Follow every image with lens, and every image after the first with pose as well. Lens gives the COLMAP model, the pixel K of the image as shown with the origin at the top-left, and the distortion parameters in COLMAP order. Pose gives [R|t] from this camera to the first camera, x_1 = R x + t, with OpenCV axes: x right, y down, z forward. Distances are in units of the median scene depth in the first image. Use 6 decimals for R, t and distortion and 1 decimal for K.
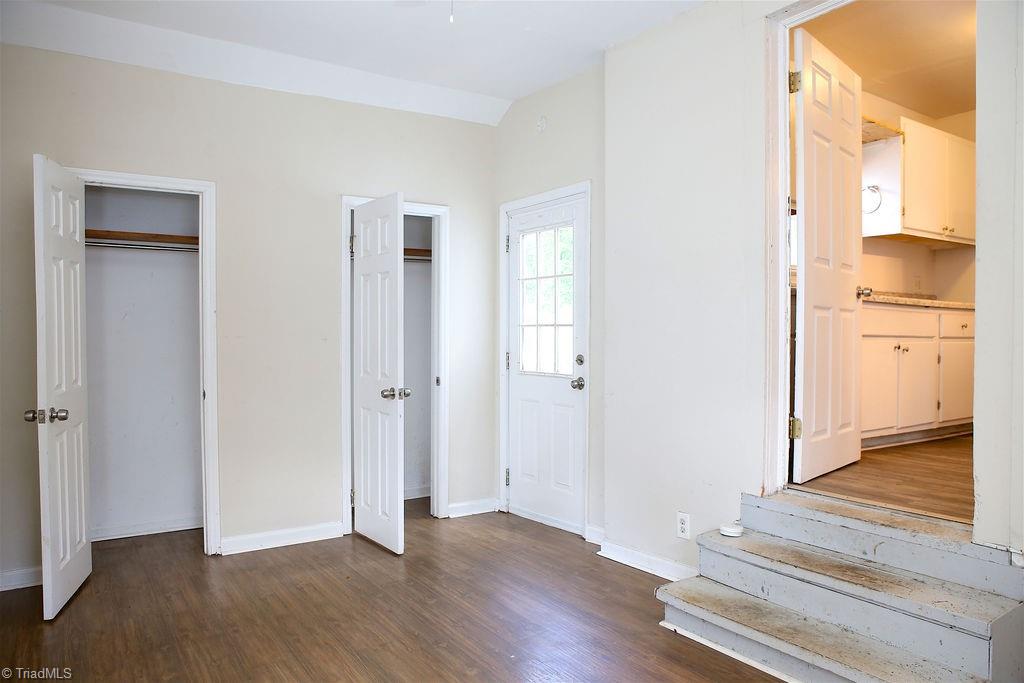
lens RADIAL K [[707.6, 0, 512.6], [0, 707.6, 338.9], [0, 0, 1]] dist [-0.101589, 0.072242]
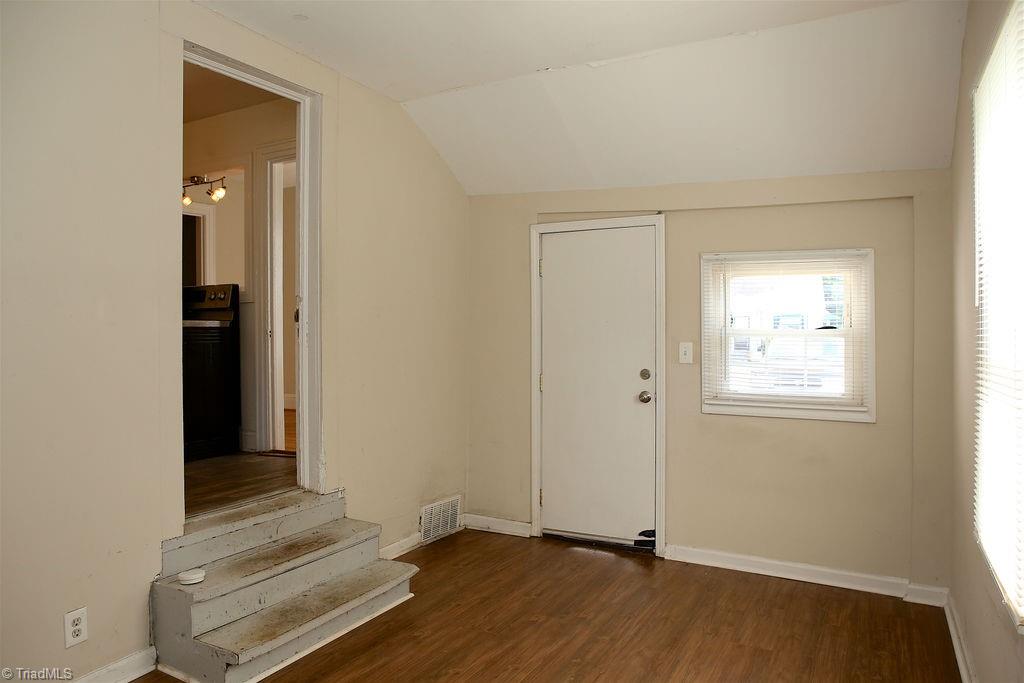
lens RADIAL K [[707.6, 0, 511.6], [0, 707.6, 341.4], [0, 0, 1]] dist [-0.101589, 0.072242]
pose [[-0.469061, -0.006998, 0.883138, -0.675563], [0.014487, 0.999773, 0.015617, -0.048108], [-0.883047, 0.020120, -0.468854, 1.005721]]
